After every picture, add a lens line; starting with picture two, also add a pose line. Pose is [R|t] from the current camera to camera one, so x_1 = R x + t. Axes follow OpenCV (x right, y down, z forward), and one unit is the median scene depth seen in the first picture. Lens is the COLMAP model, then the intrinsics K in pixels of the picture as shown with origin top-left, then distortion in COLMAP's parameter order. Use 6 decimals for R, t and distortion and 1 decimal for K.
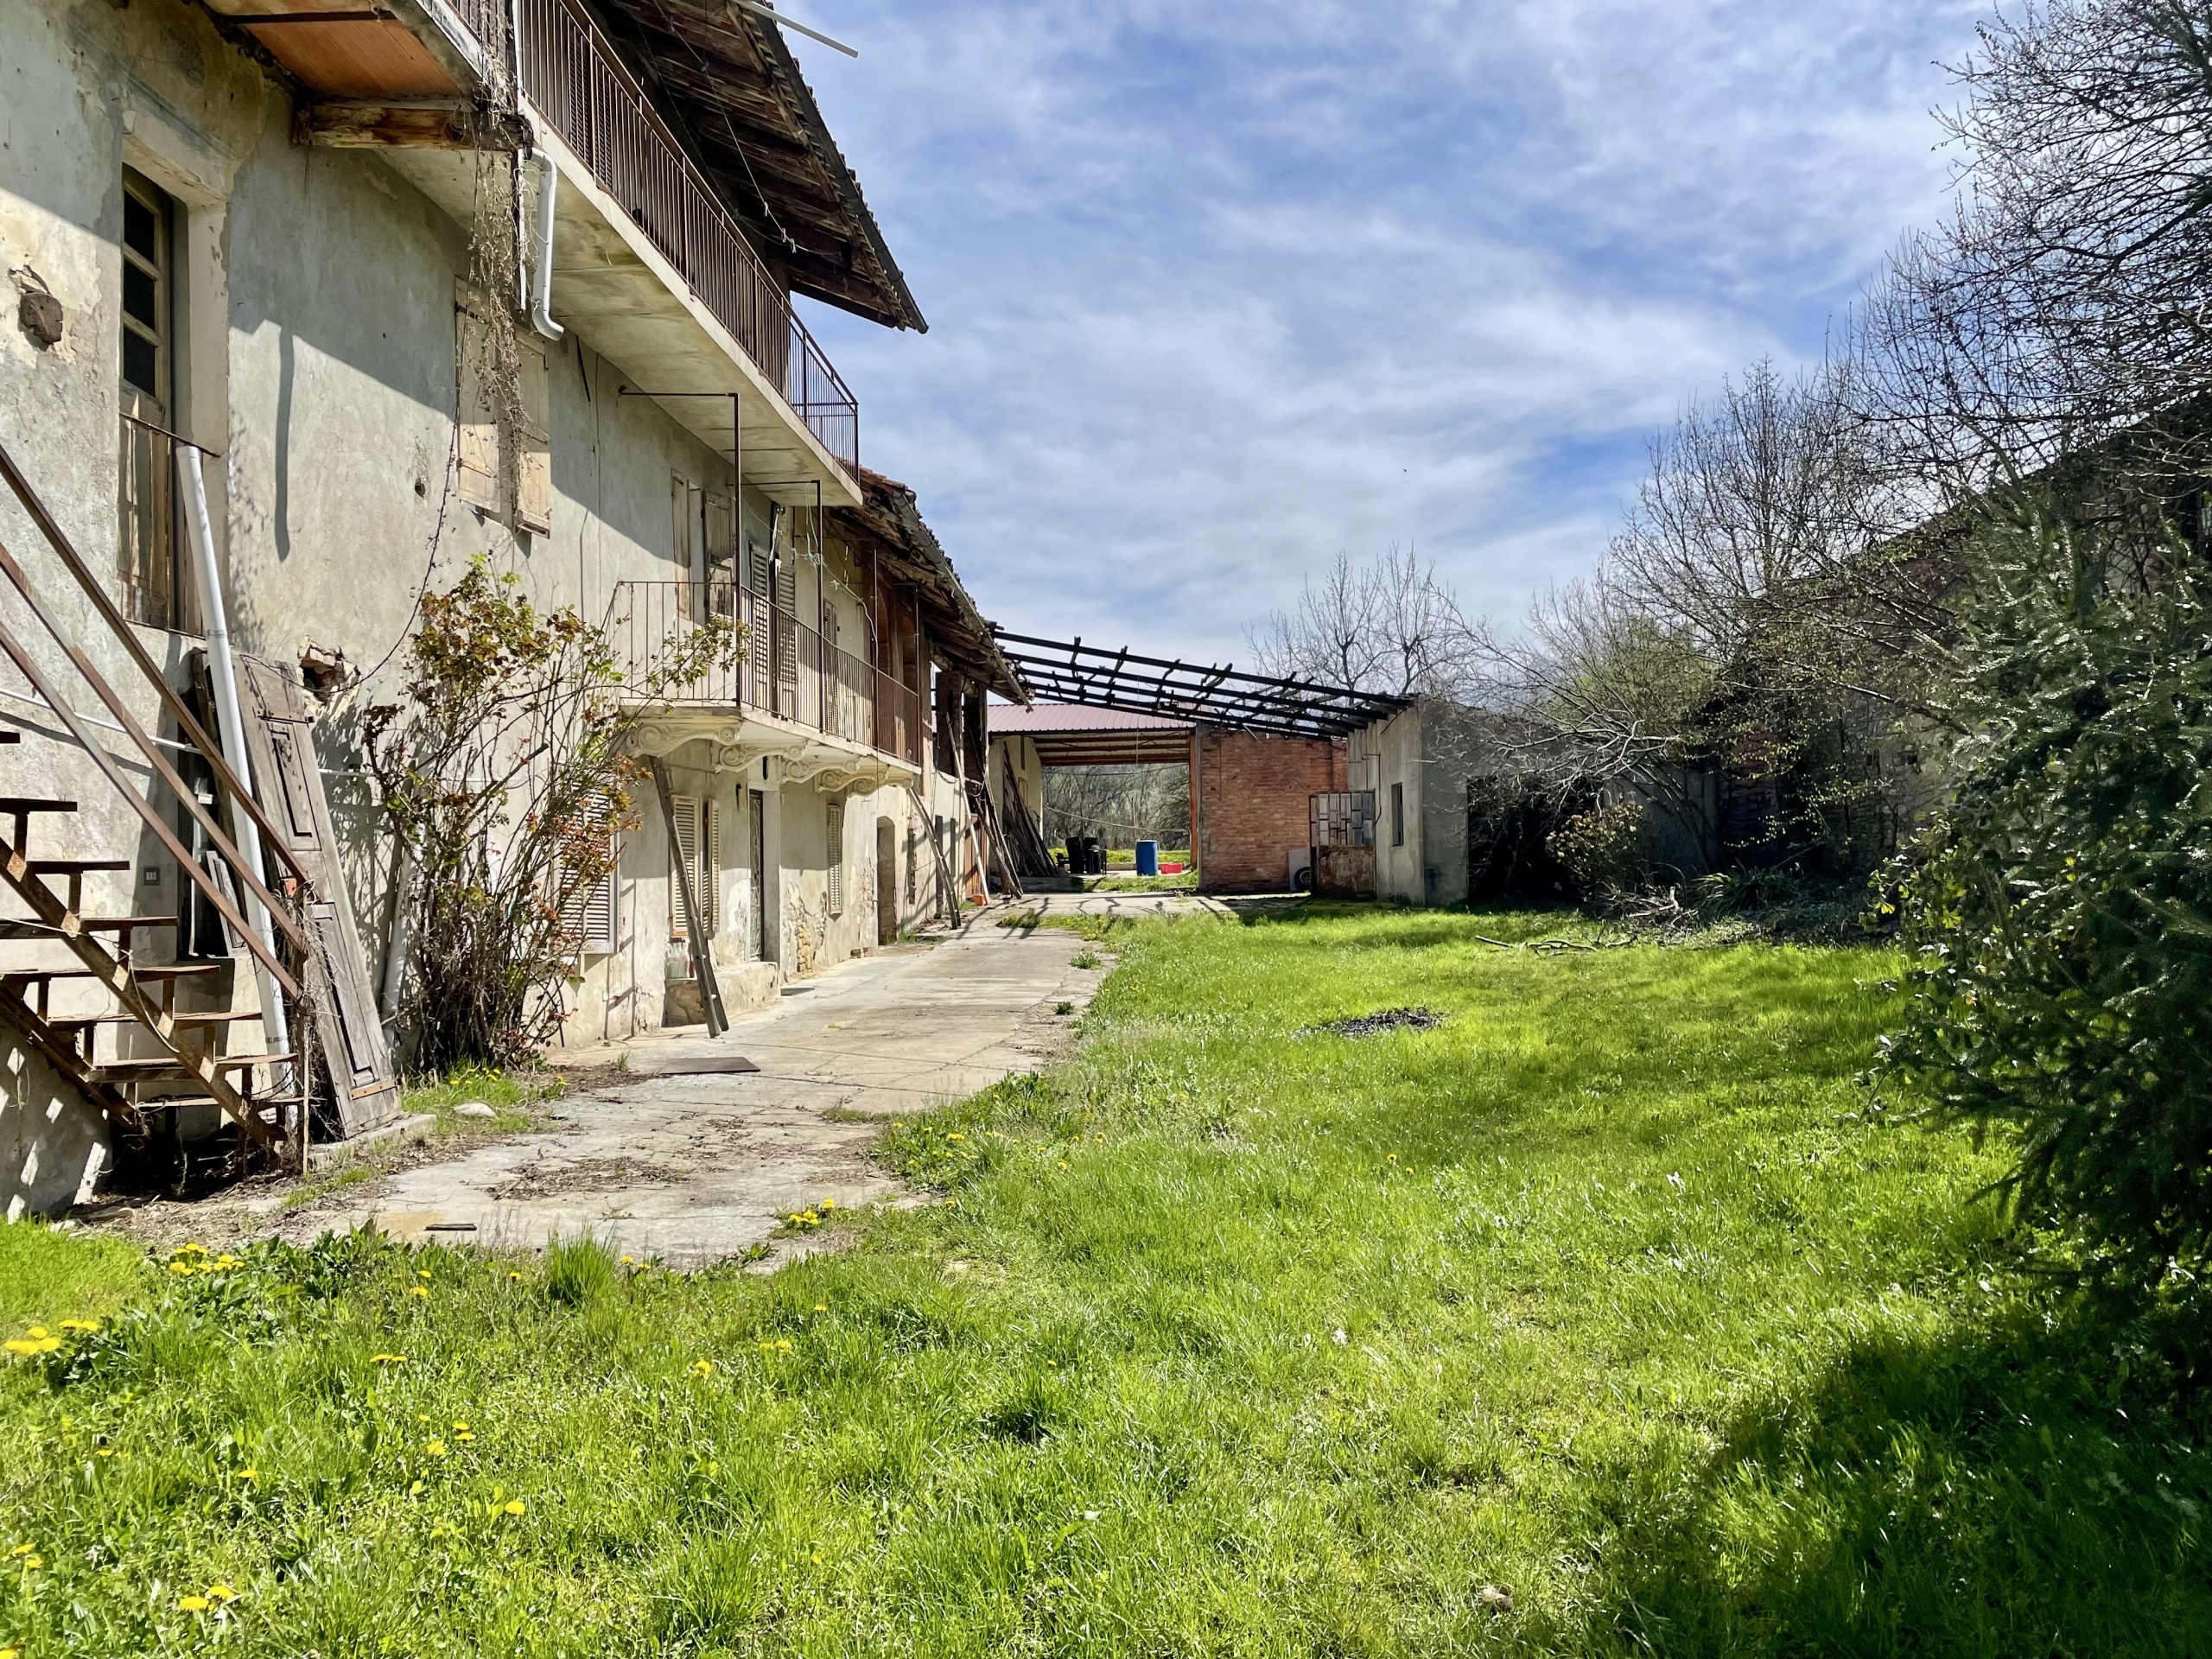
lens RADIAL K [[1689.8, 0, 1108.4], [0, 1689.8, 815.9], [0, 0, 1]] dist [0.052042, -0.033908]
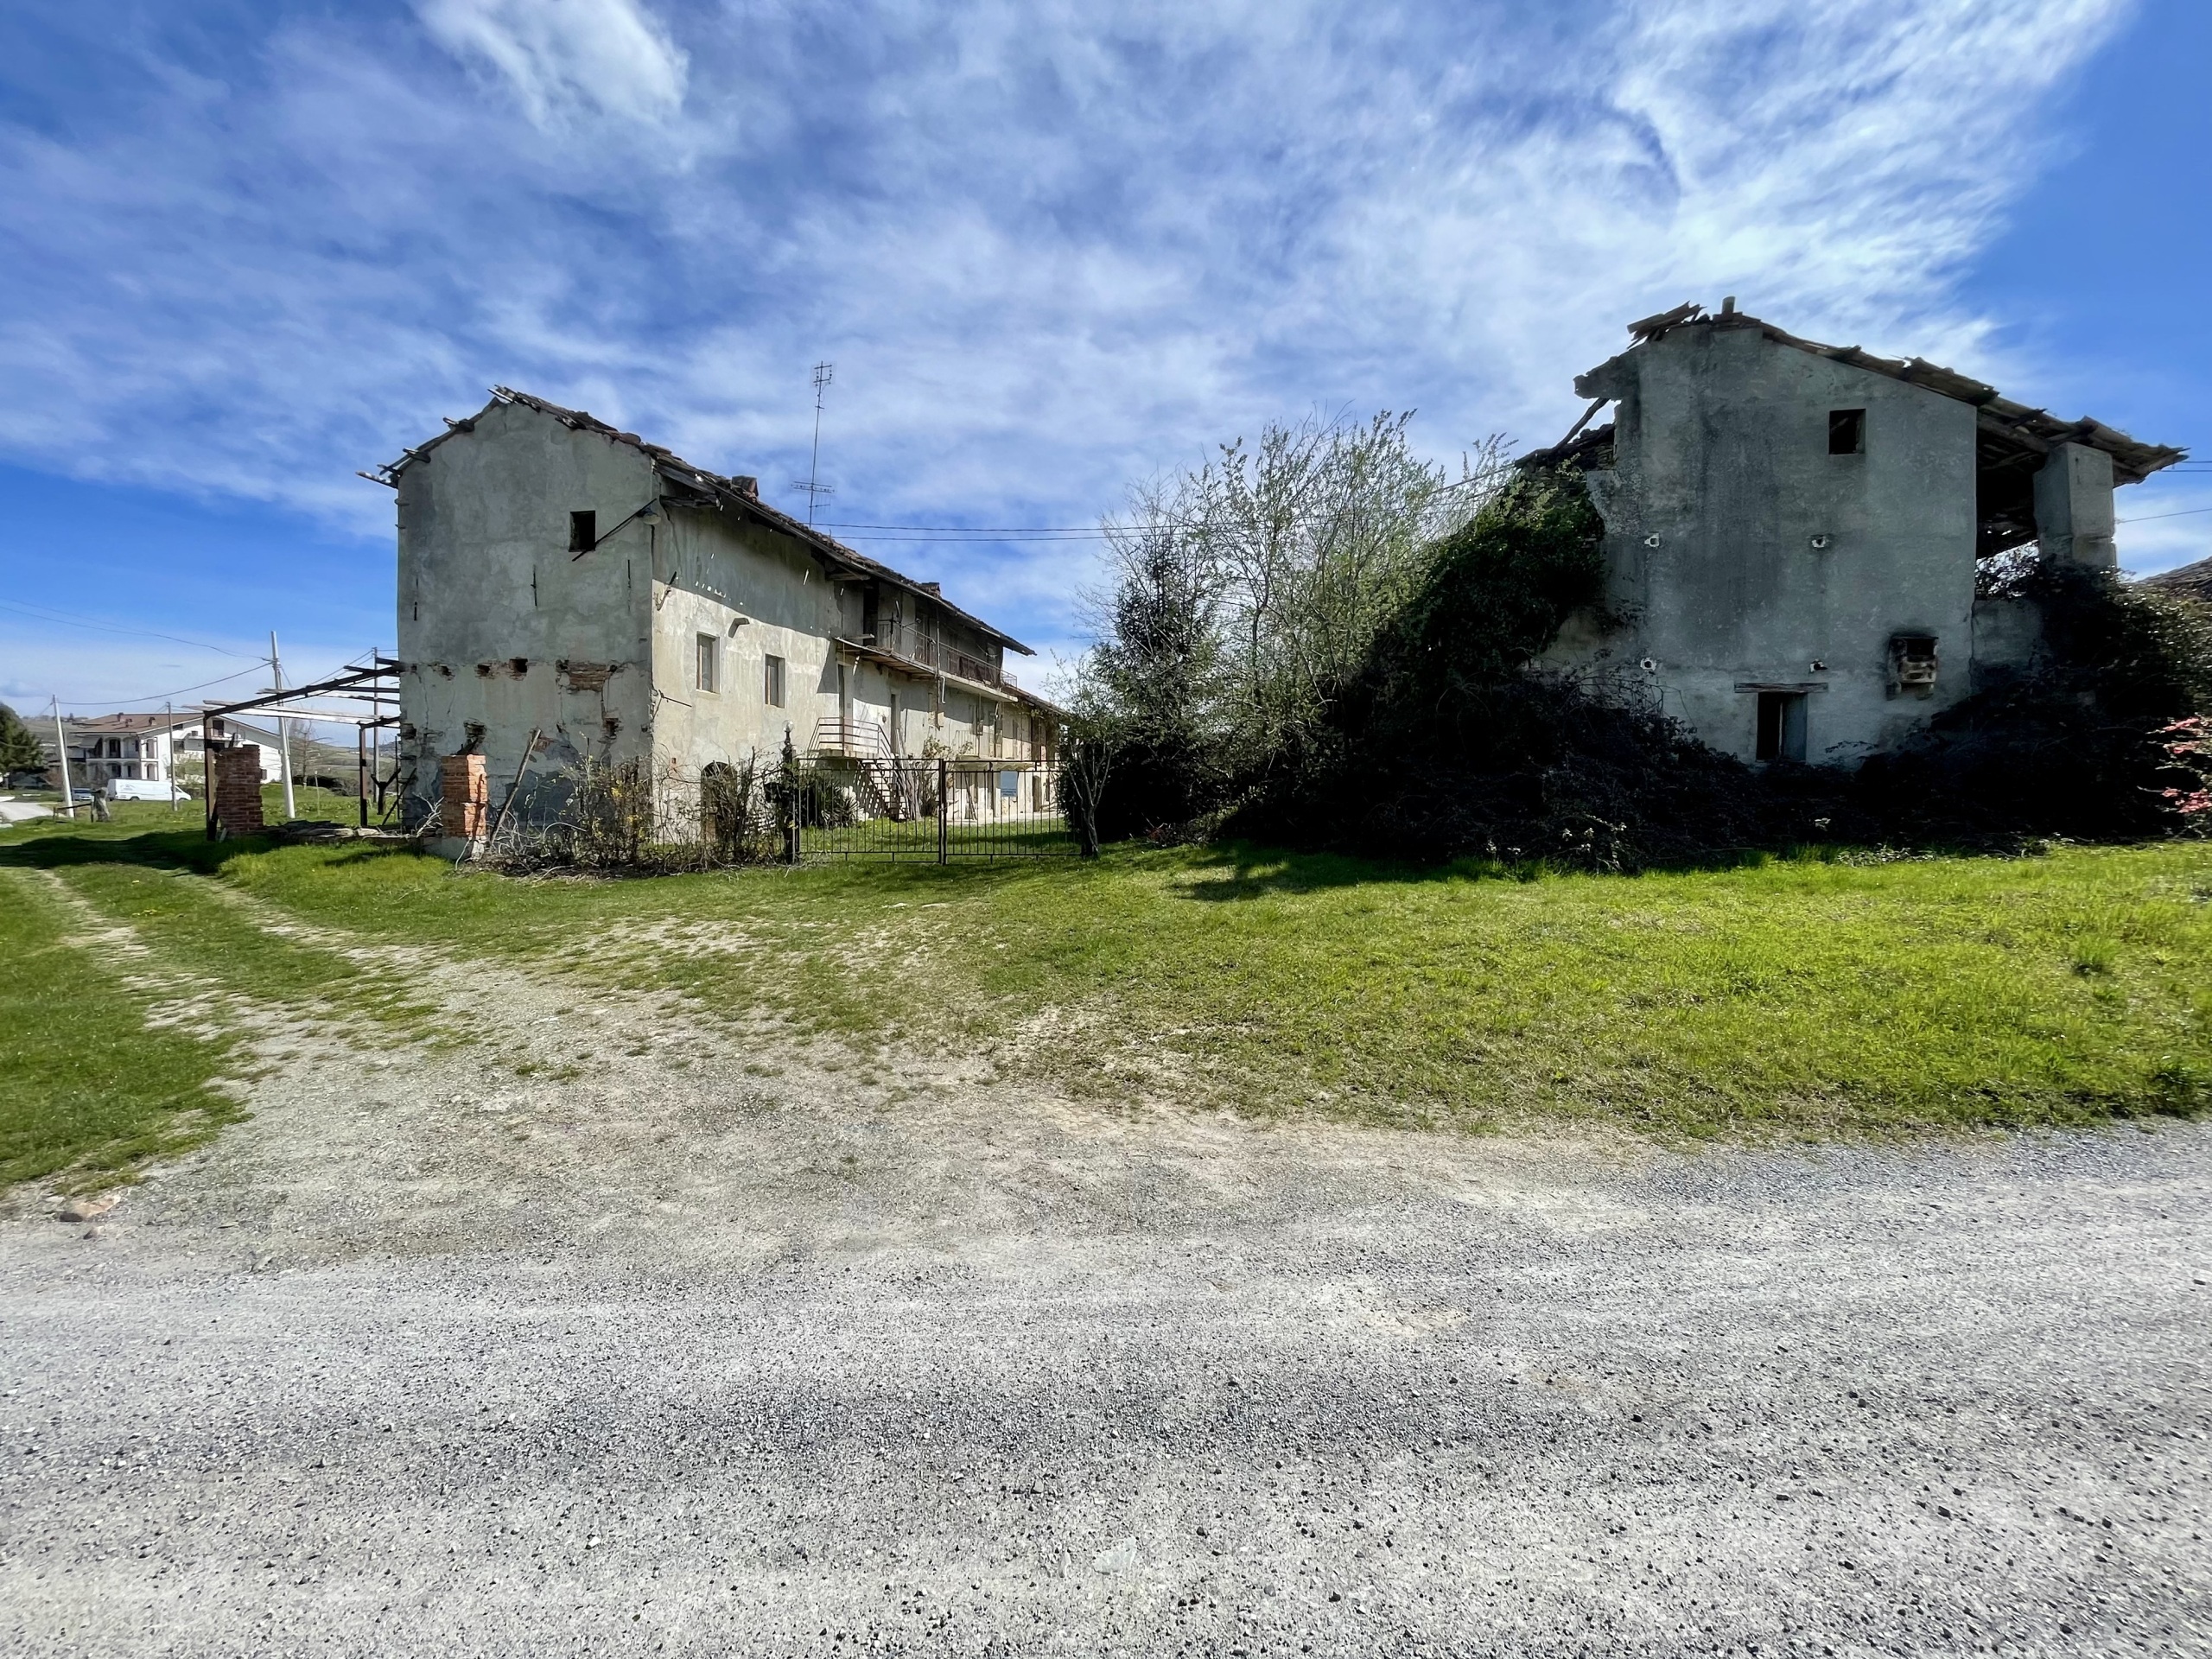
lens RADIAL K [[936.0, 0, 1113.4], [0, 936.0, 832.4], [0, 0, 1]] dist [-0.018630, 0.002384]
pose [[0.988955, 0.035814, -0.143826, 0.511959], [-0.025812, 0.997156, 0.070814, -0.037199], [0.145953, -0.066320, 0.987066, -1.485949]]
